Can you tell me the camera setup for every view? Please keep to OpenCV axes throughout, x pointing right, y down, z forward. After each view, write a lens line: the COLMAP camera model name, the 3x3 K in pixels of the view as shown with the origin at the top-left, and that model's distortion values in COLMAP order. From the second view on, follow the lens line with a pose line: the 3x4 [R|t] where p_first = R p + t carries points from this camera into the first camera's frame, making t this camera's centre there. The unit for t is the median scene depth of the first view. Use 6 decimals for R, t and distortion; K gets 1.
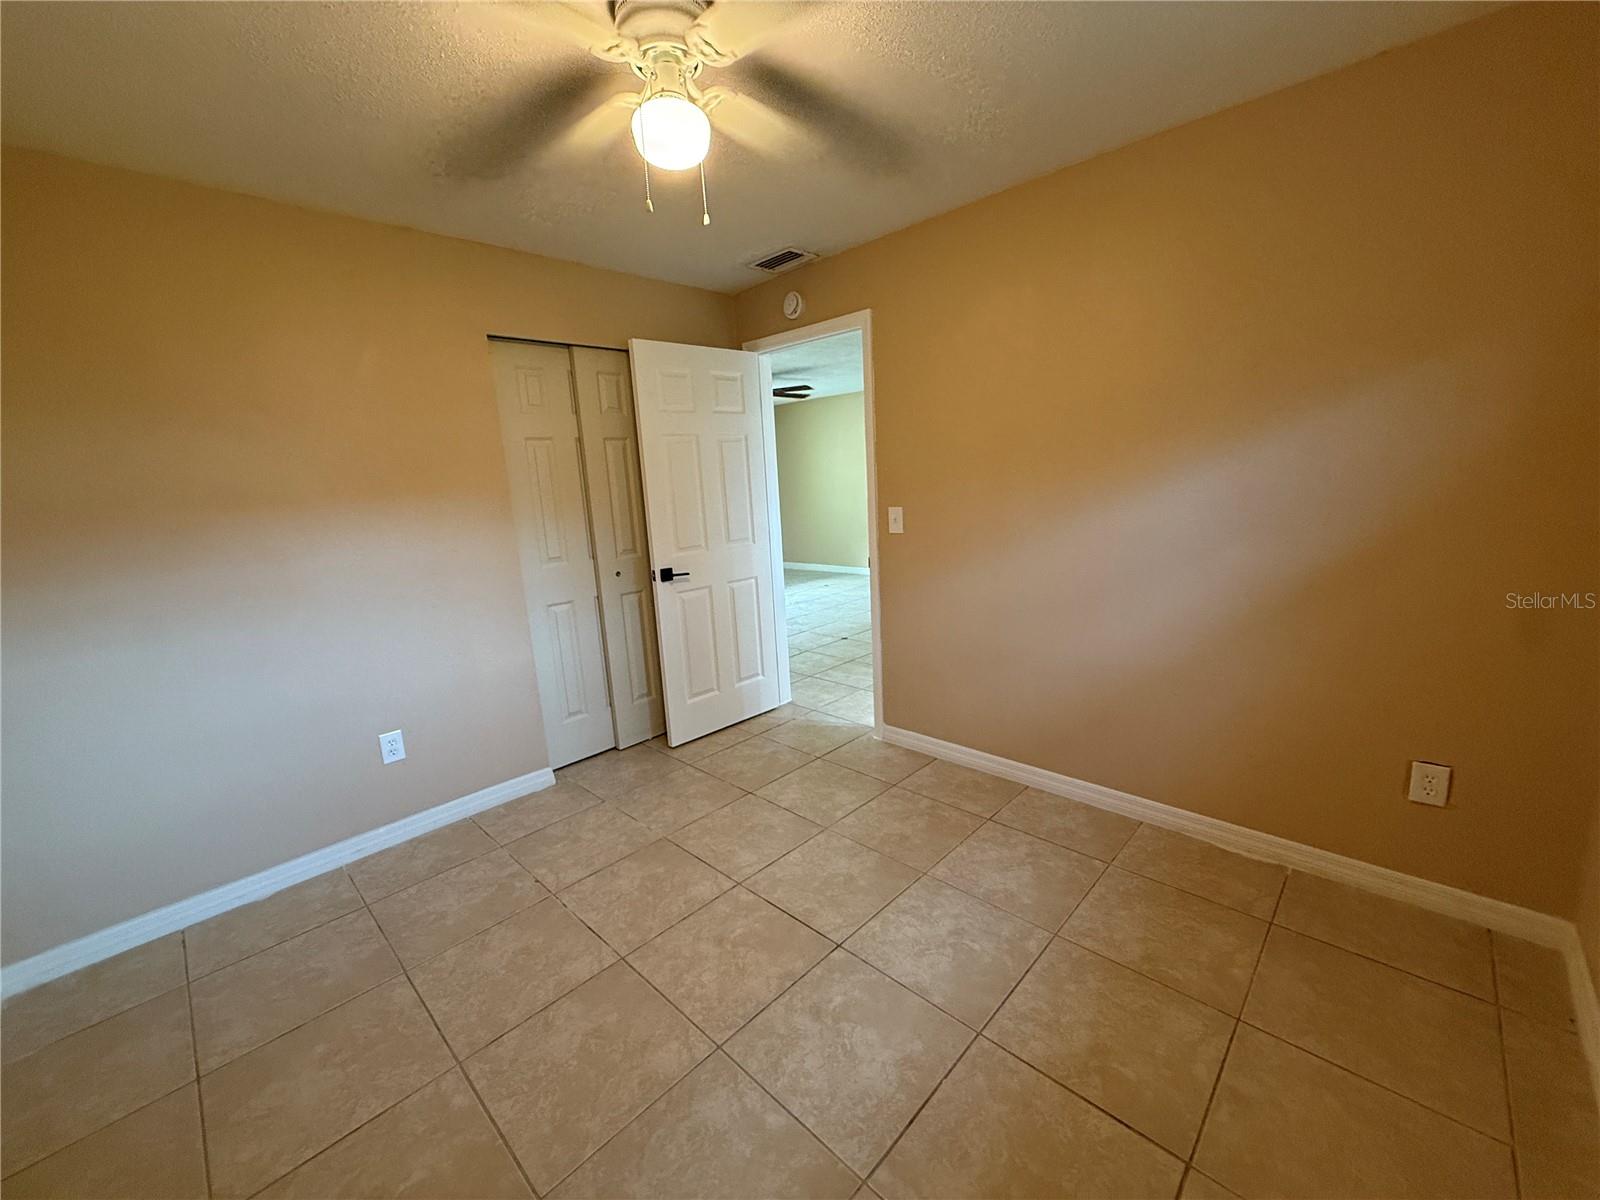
lens RADIAL K [[639.4, 0, 800.0], [0, 639.4, 600.0], [0, 0, 1]] dist [-0.000751, 0.000041]
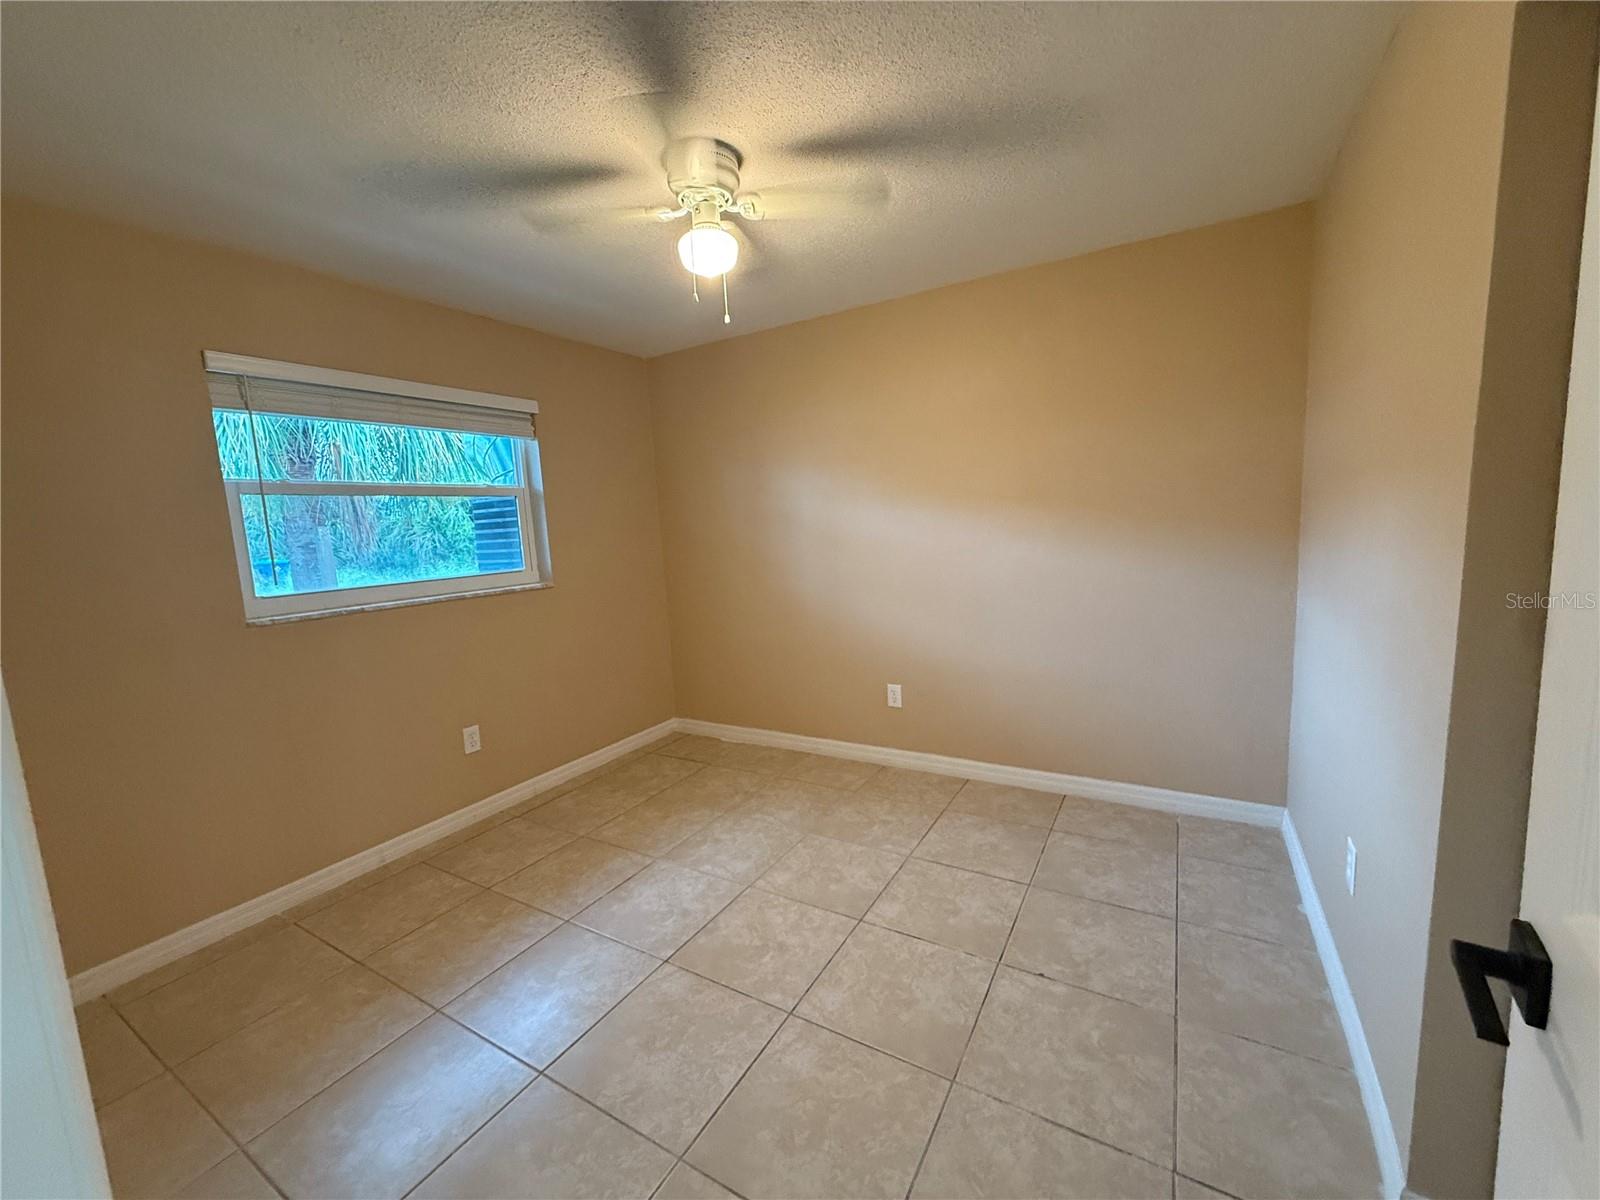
lens RADIAL K [[630.1, 0, 800.0], [0, 630.1, 600.0], [0, 0, 1]] dist [0.000603, 0.000048]
pose [[-0.966398, 0.132337, -0.220368, -0.002257], [0.055110, 0.944026, 0.325235, -0.351204], [0.251074, 0.302161, -0.919598, 1.855407]]
